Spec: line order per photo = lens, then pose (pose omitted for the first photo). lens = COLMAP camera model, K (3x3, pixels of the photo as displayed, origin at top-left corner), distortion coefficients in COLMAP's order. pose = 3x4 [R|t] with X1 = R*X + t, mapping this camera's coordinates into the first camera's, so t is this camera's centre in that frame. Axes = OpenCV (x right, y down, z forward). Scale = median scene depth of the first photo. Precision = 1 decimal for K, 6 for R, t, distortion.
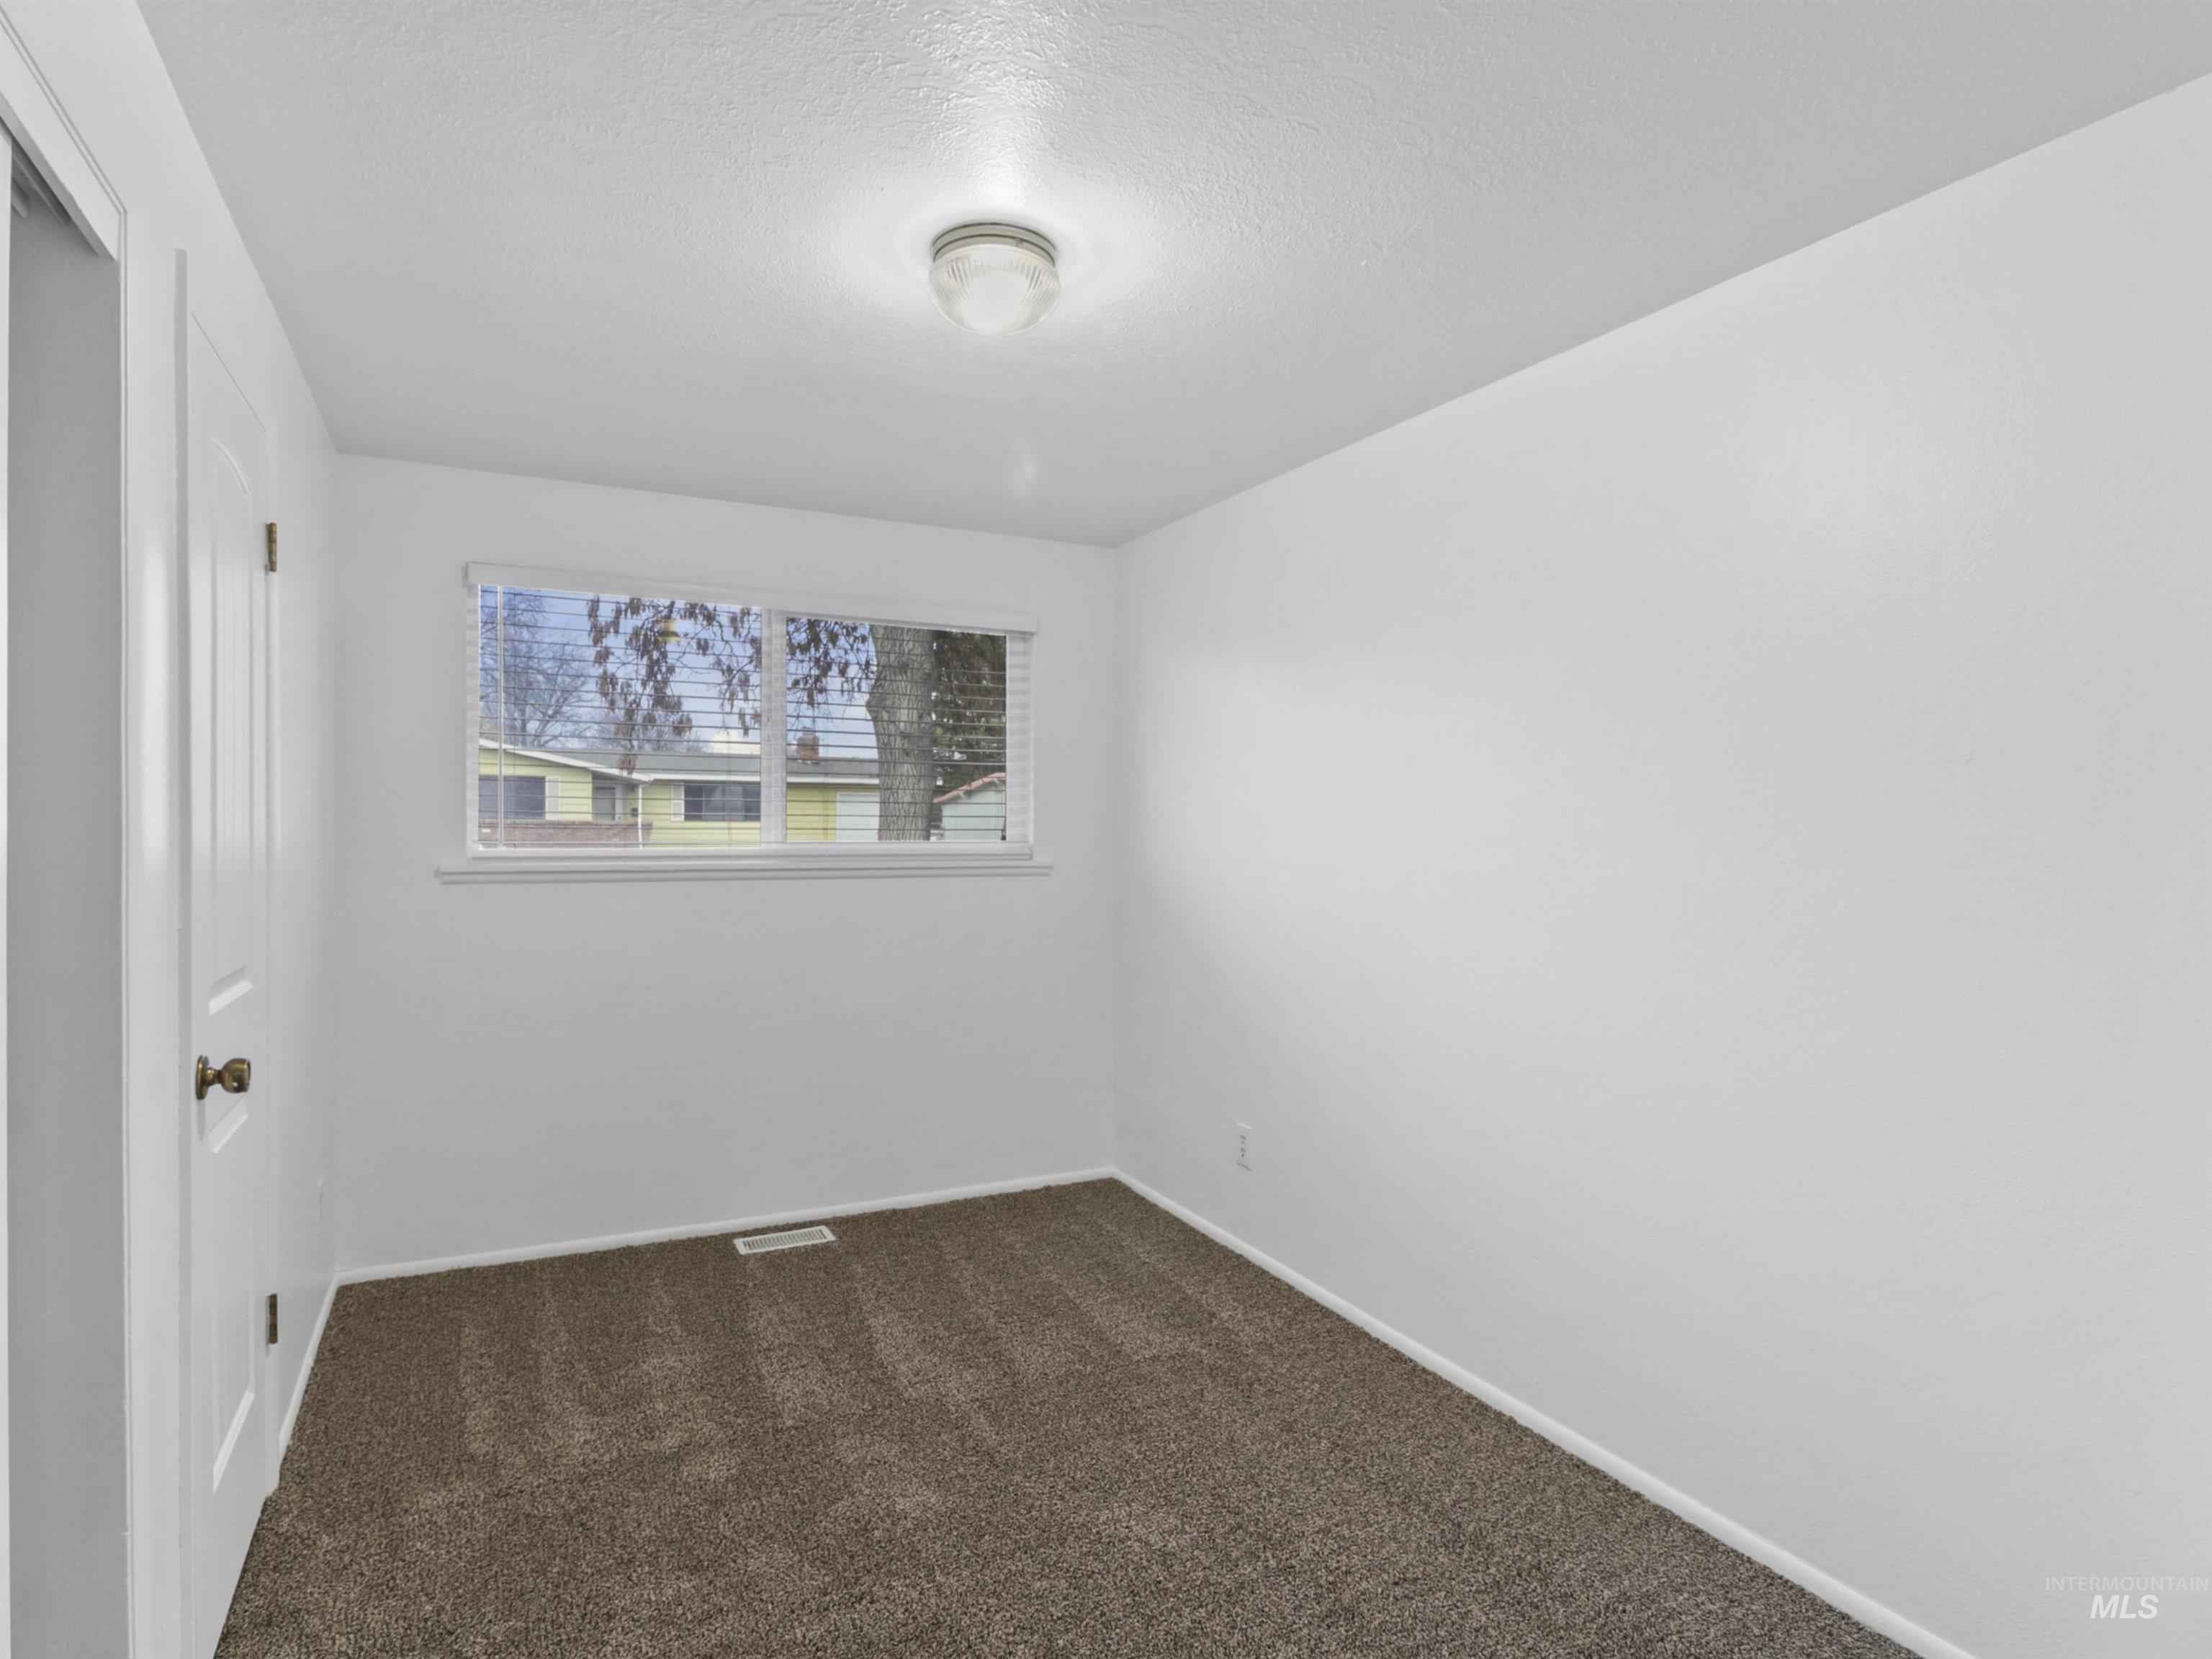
lens RADIAL K [[1155.9, 0, 1076.9], [0, 1155.9, 824.1], [0, 0, 1]] dist [0.000102, -0.015001]
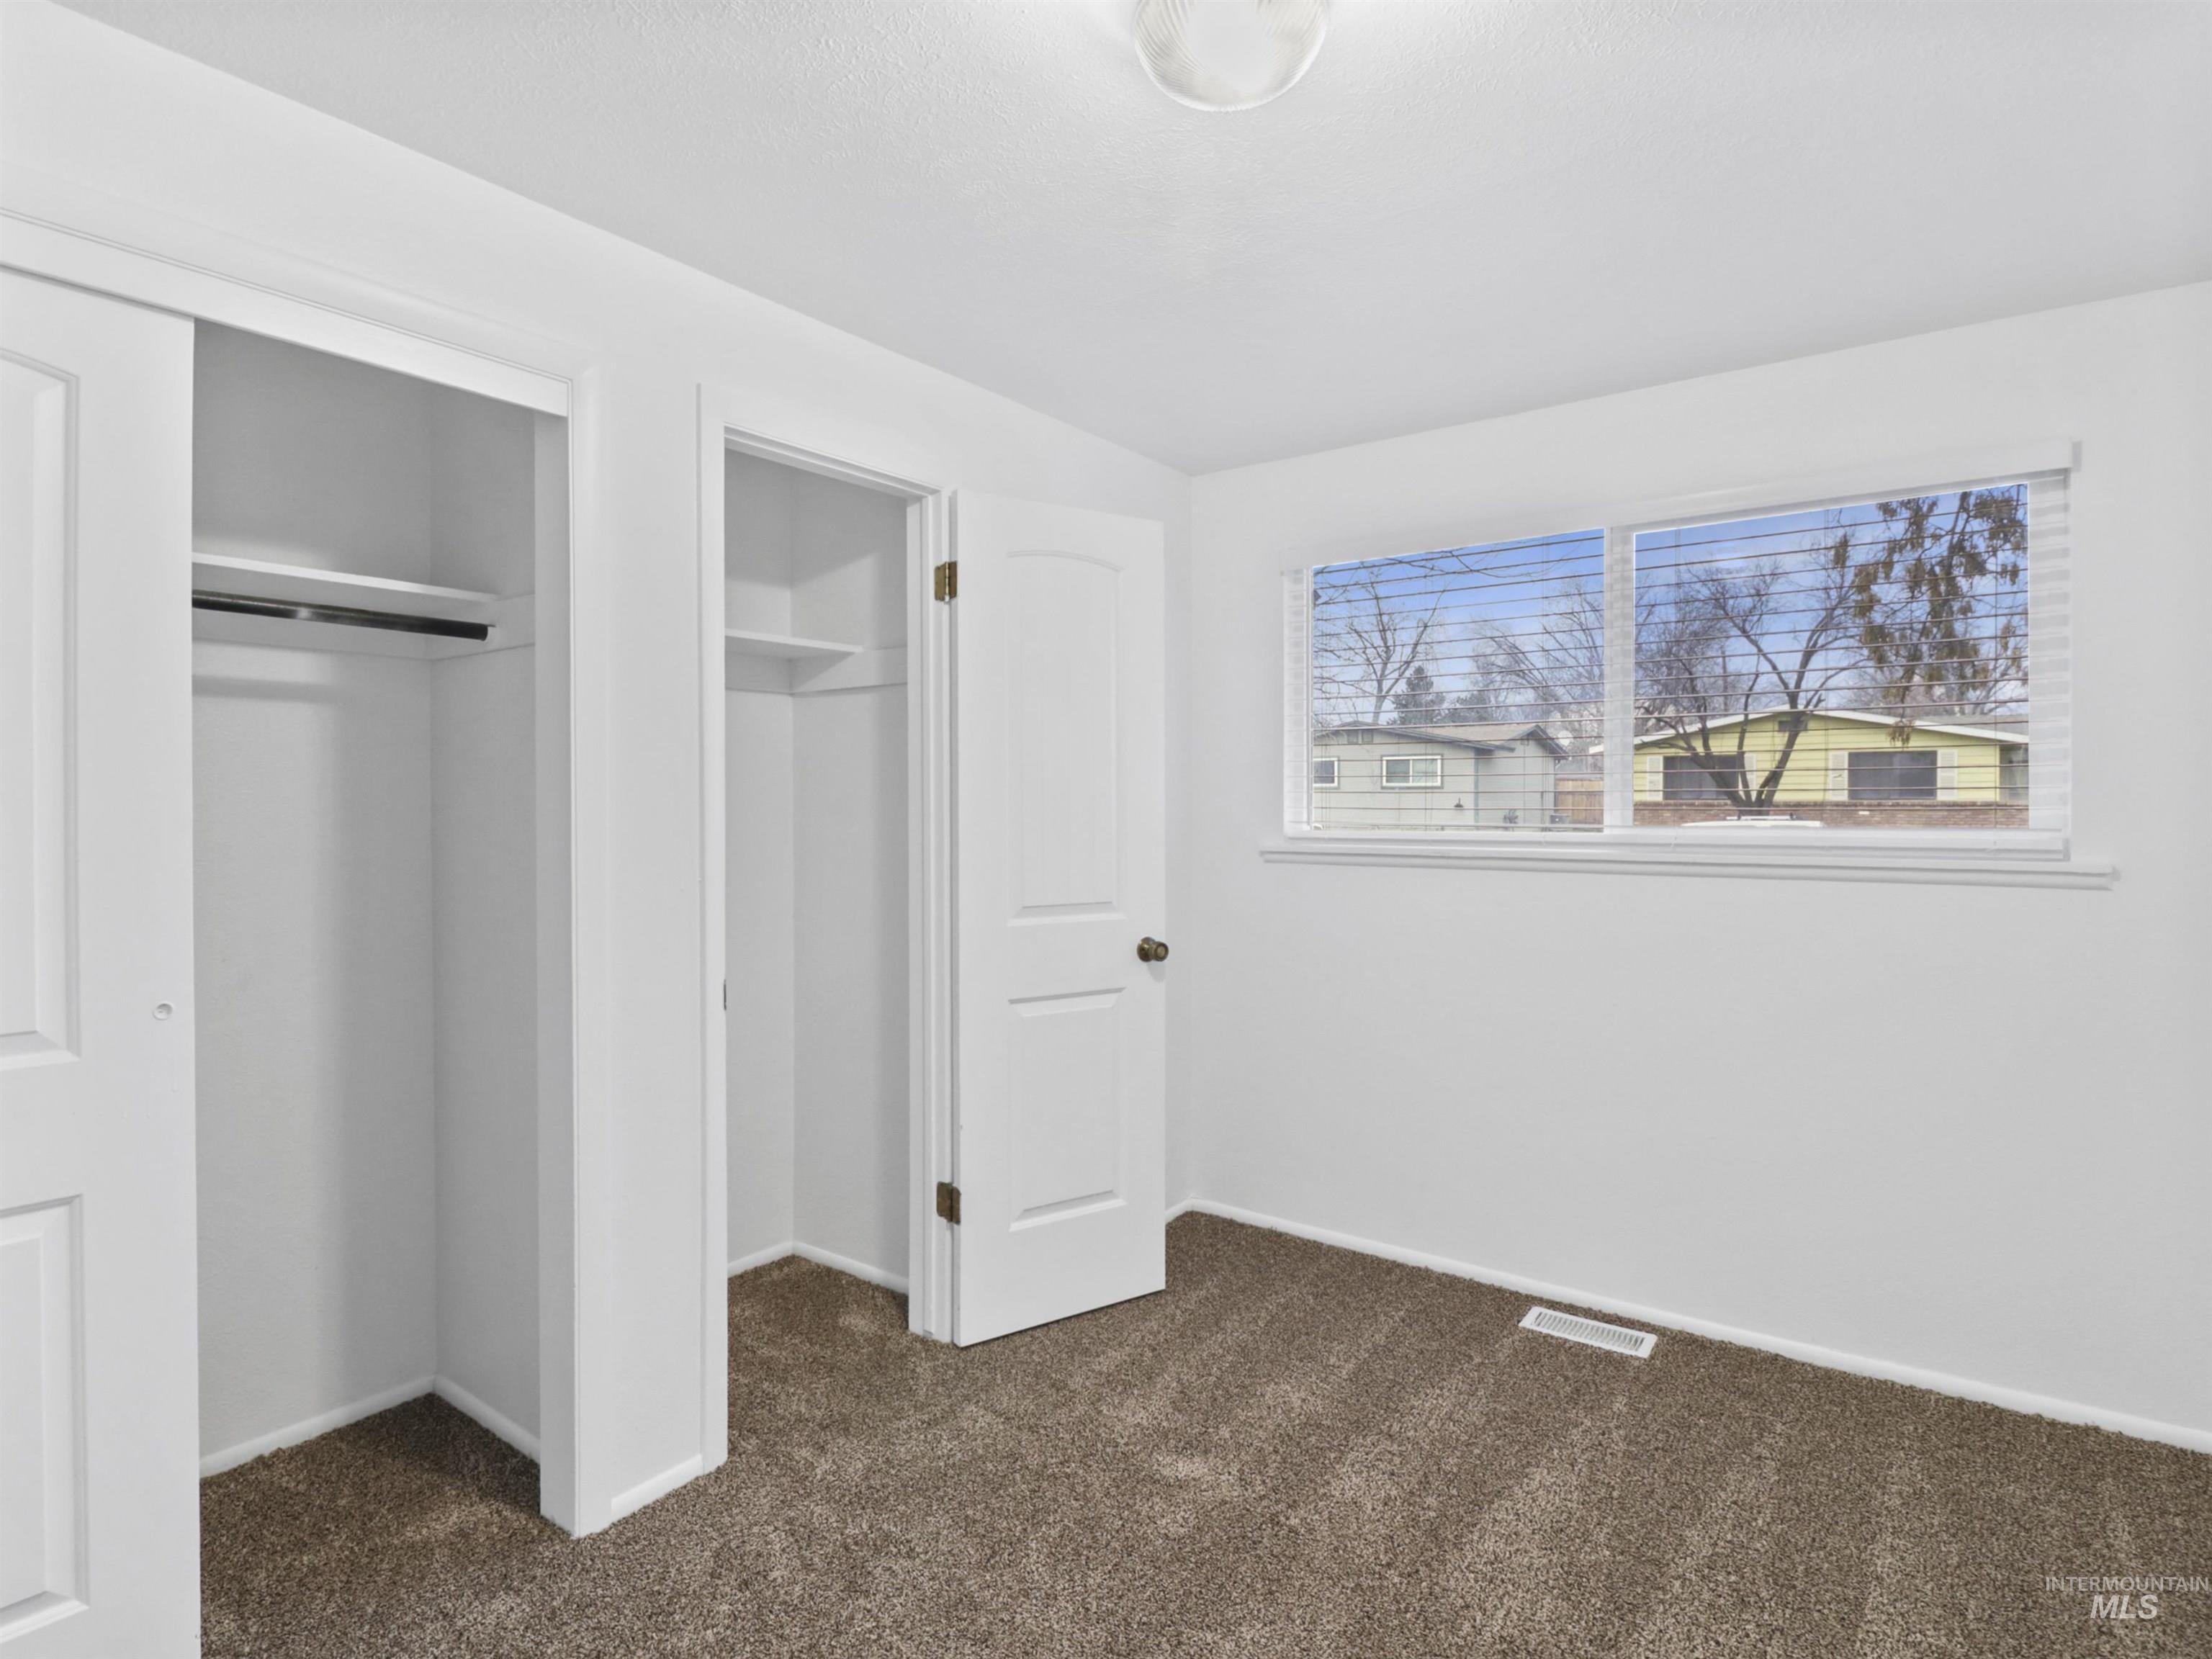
lens RADIAL K [[1166.6, 0, 1106.0], [0, 1166.6, 829.5], [0, 0, 1]] dist [0.024412, -0.031153]
pose [[0.452751, 0.011469, -0.891563, 0.301633], [0.005924, 0.999857, 0.015870, 0.003519], [0.891617, -0.012467, 0.452618, 0.344613]]
